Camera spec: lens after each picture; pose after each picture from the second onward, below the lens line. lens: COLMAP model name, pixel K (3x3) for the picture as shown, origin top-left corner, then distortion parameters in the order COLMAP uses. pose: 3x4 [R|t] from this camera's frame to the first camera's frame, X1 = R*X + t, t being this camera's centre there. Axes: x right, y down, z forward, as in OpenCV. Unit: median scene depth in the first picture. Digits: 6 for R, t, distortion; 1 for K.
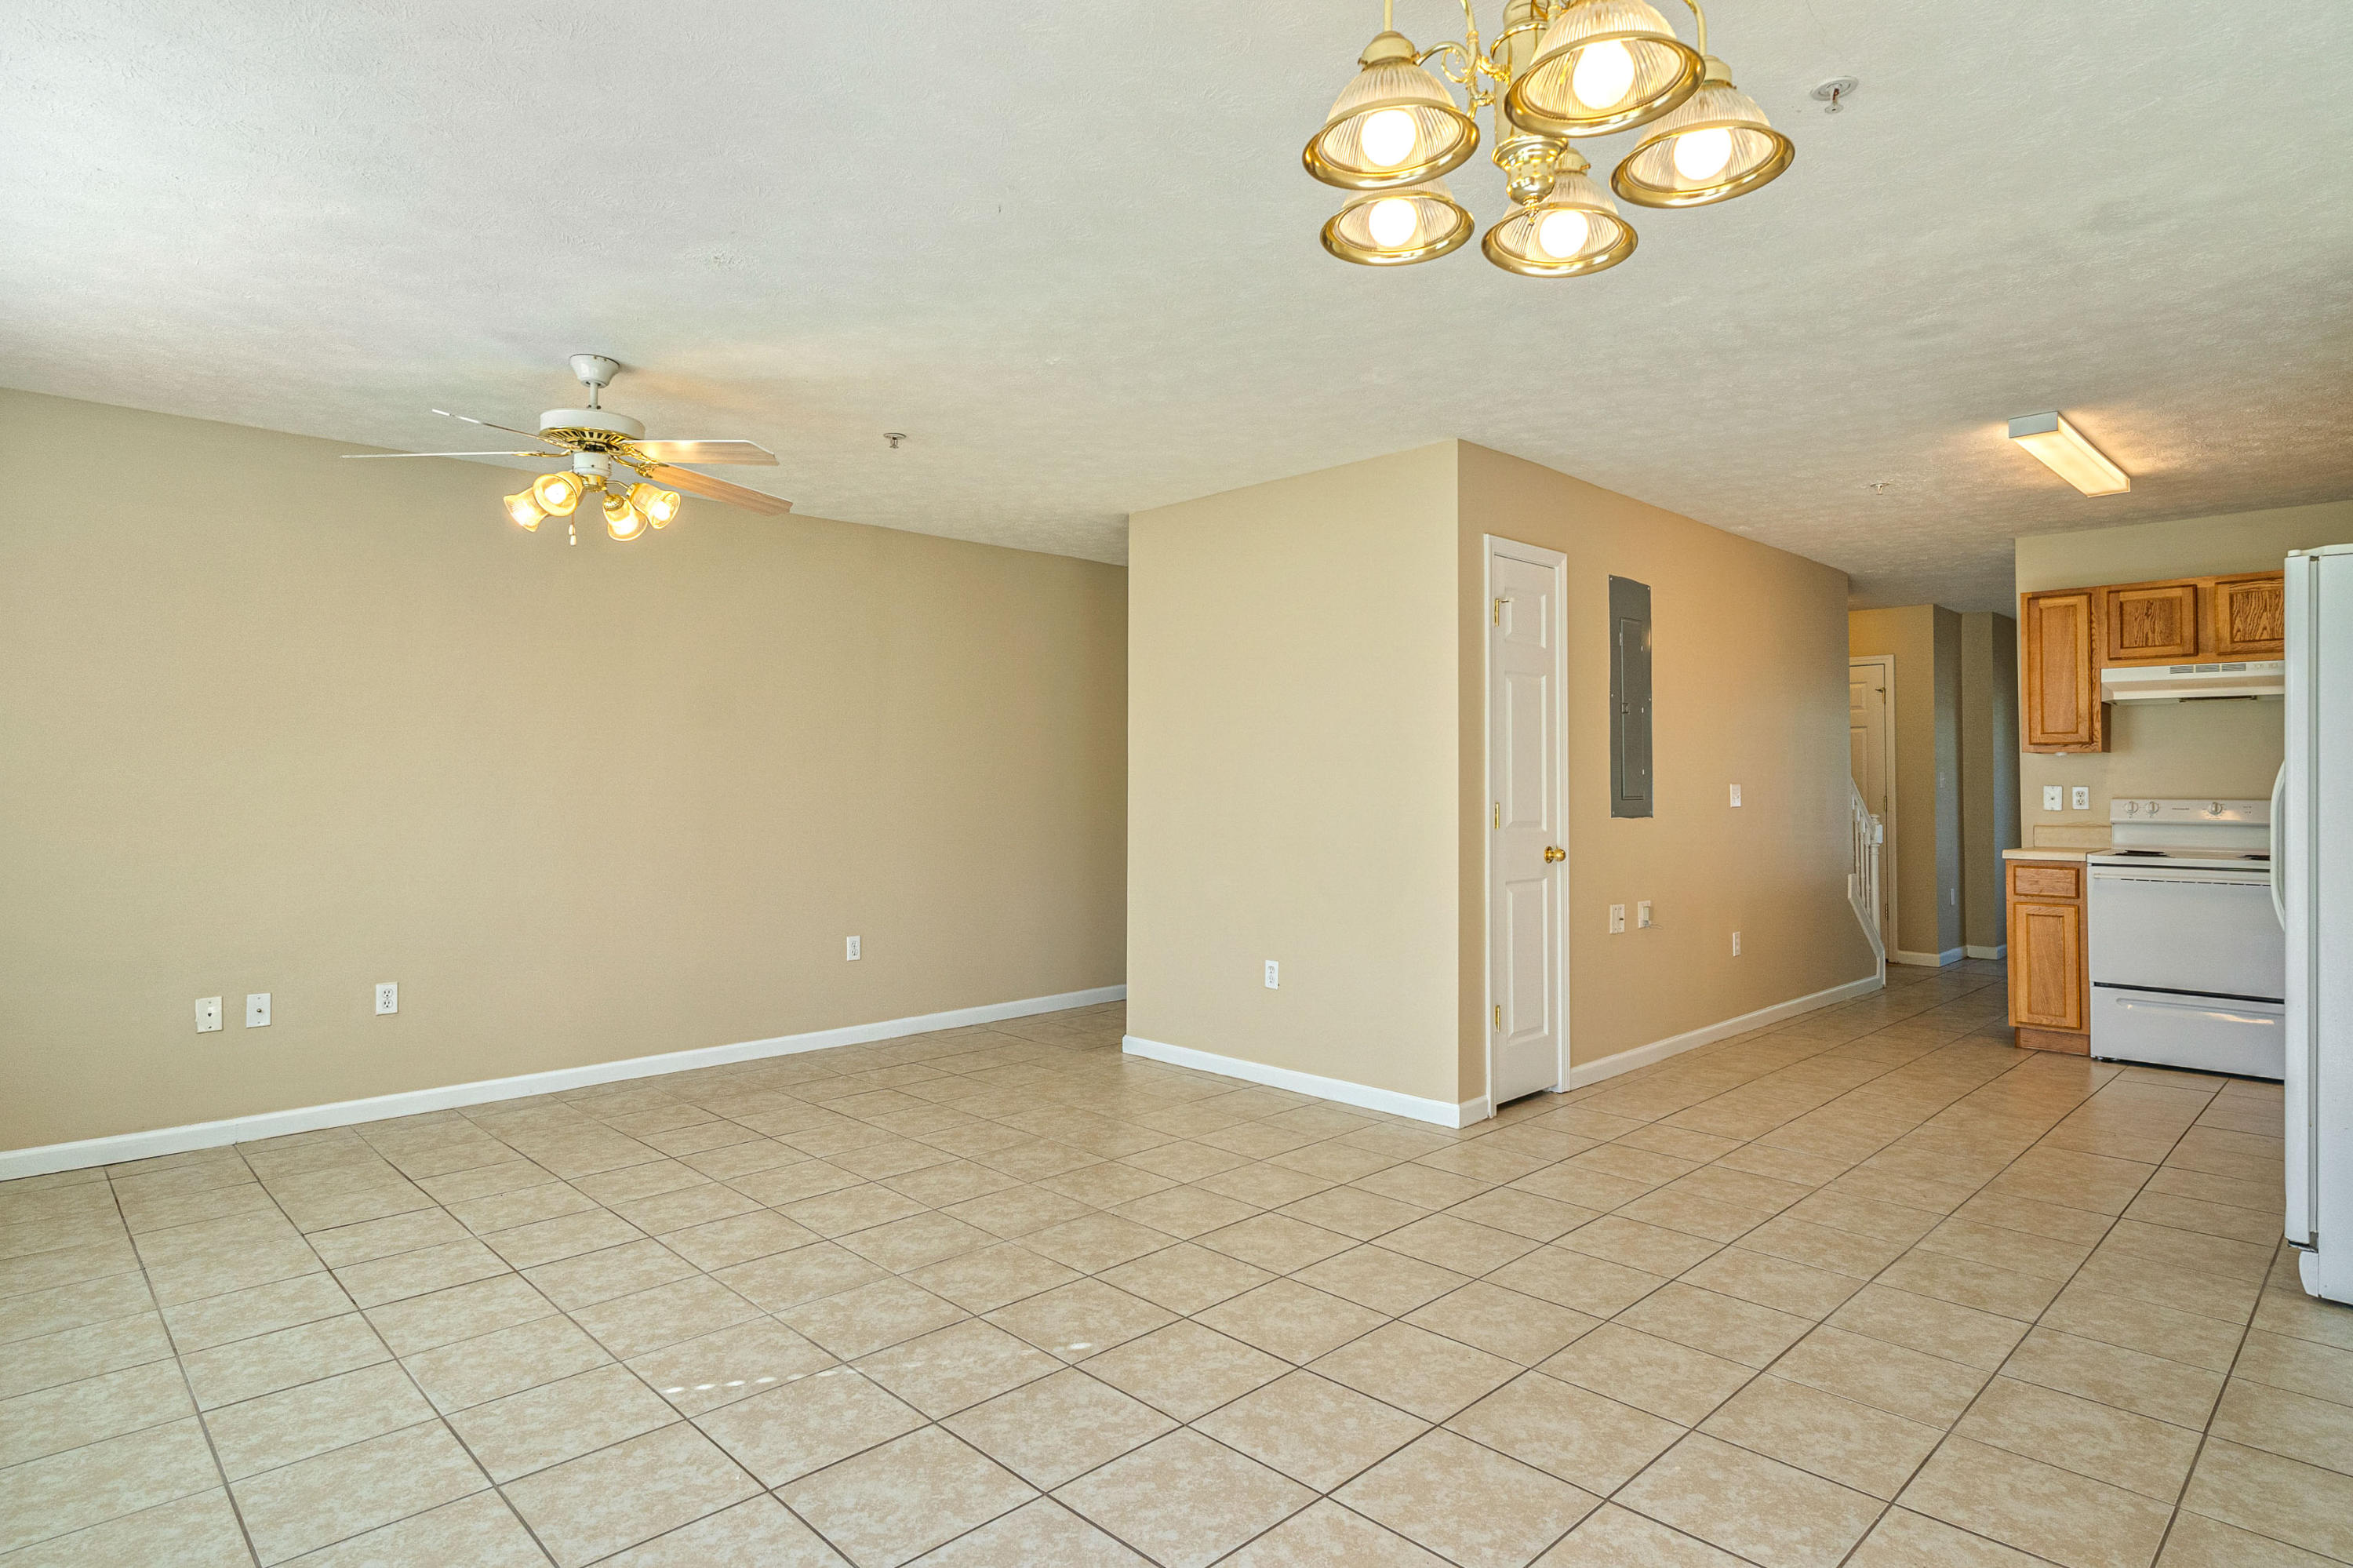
lens RADIAL K [[1252.2, 0, 1157.2], [0, 1252.2, 775.6], [0, 0, 1]] dist [-0.001868, -0.000734]
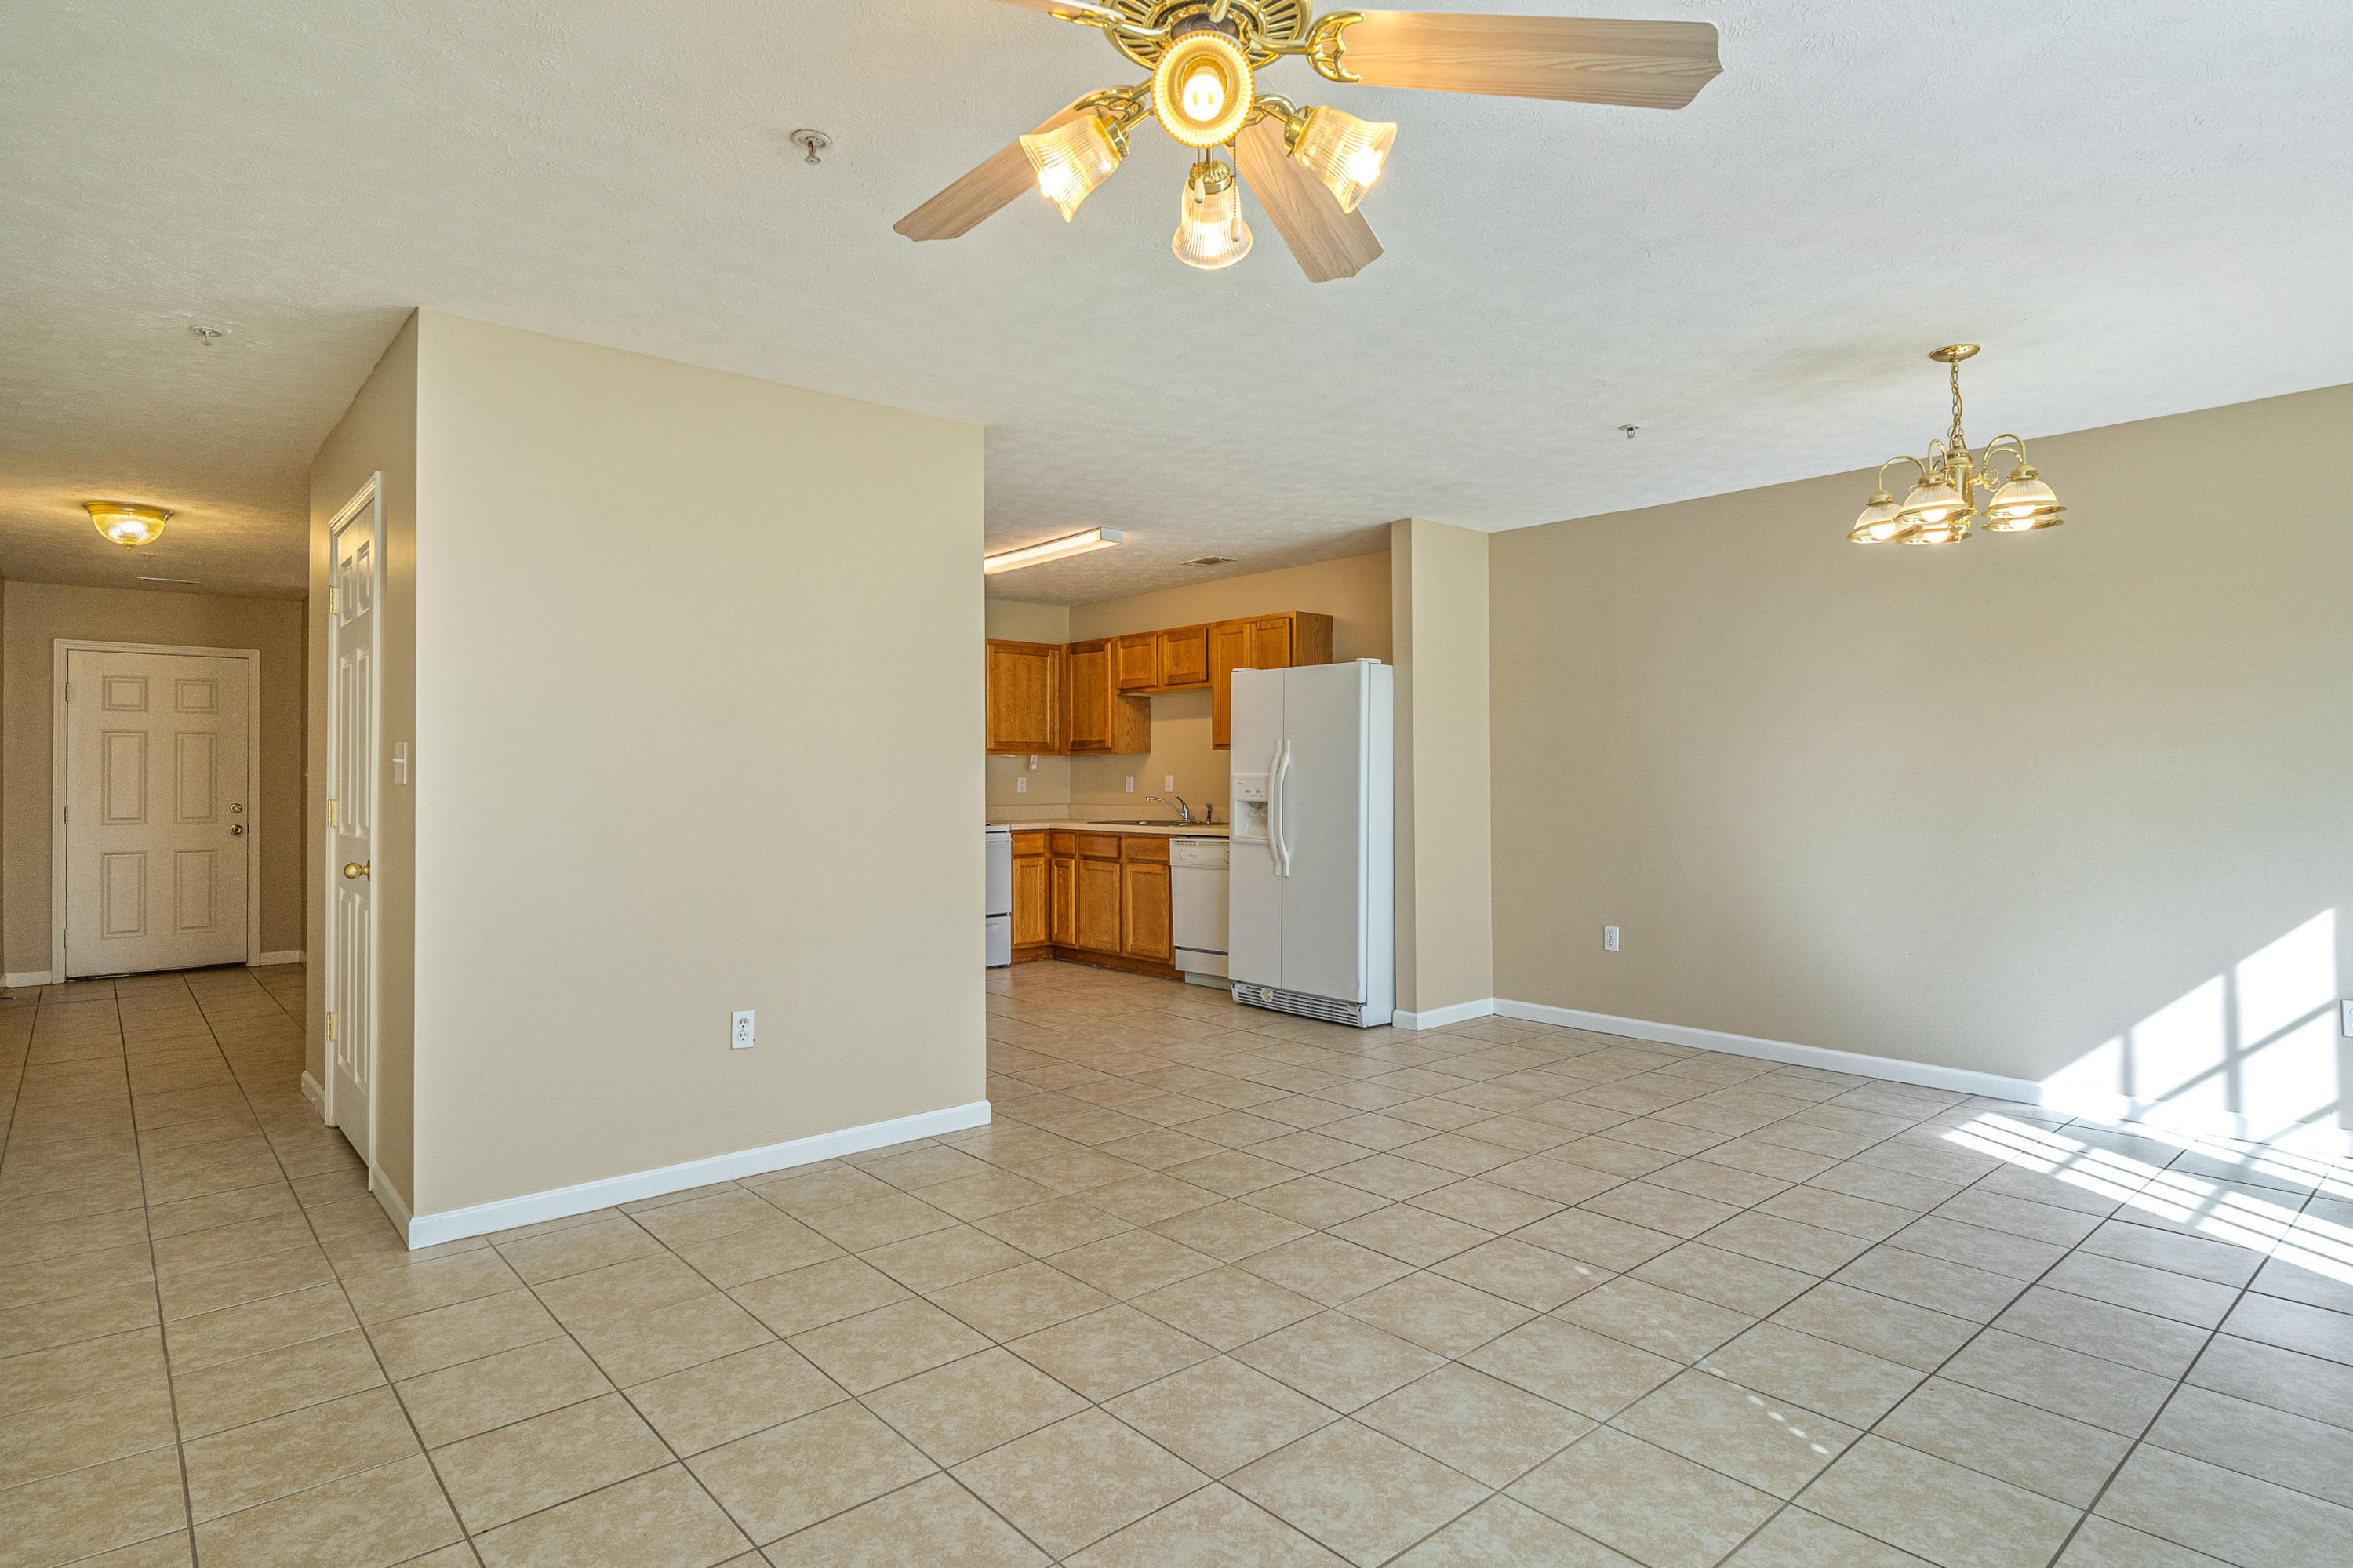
lens RADIAL K [[1252.2, 0, 1157.2], [0, 1252.2, 775.6], [0, 0, 1]] dist [-0.001868, -0.000734]
pose [[0.053639, 0.000543, 0.998560, -1.087285], [-0.003434, 0.999994, -0.000359, 0.008763], [-0.998555, -0.003410, 0.053640, 1.189436]]
